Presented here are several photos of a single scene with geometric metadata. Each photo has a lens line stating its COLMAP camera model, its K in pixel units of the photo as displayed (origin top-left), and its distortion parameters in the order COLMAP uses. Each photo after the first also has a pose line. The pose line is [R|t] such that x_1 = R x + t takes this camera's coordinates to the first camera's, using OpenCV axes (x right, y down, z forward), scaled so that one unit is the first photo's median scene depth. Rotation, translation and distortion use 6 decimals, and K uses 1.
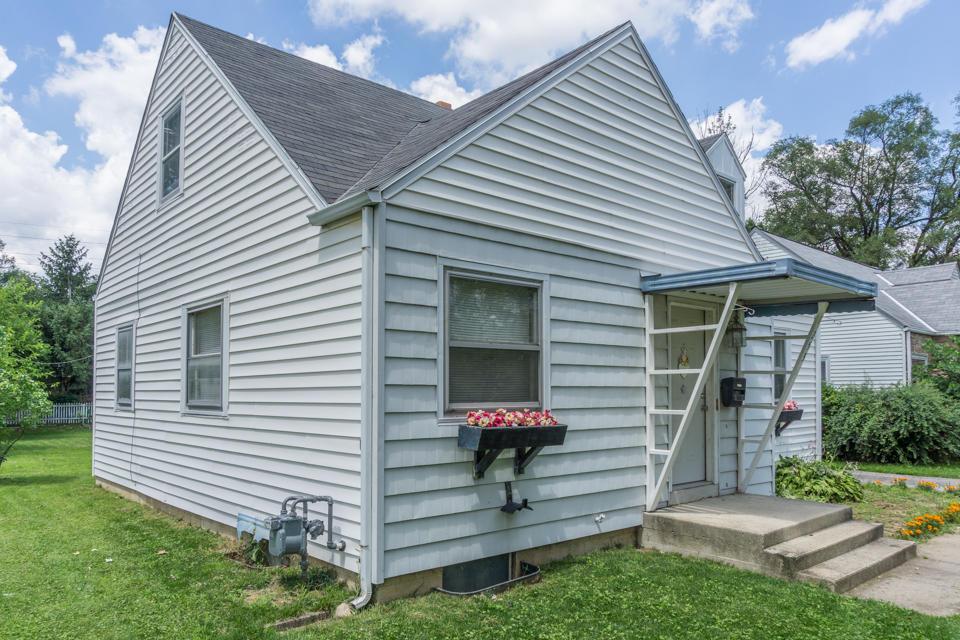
lens RADIAL K [[667.7, 0, 458.4], [0, 667.7, 347.4], [0, 0, 1]] dist [-0.031117, -0.000154]
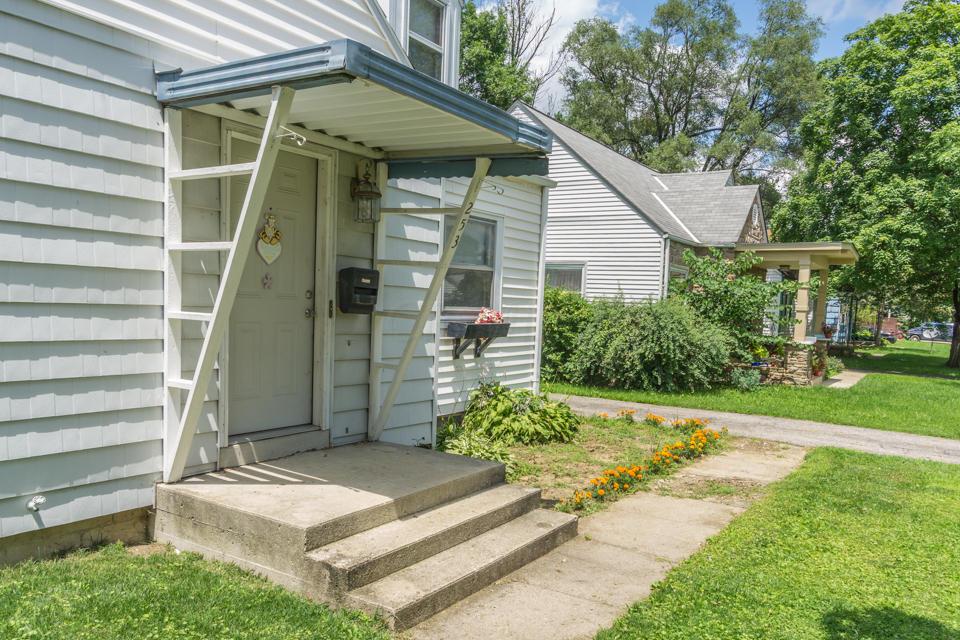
lens RADIAL K [[774.4, 0, 481.7], [0, 774.4, 323.9], [0, 0, 1]] dist [-0.016088, -0.002006]
pose [[0.945960, 0.029347, 0.322952, 0.279857], [-0.061508, 0.994056, 0.089835, 0.023346], [-0.318396, -0.104845, 0.942142, 0.238525]]
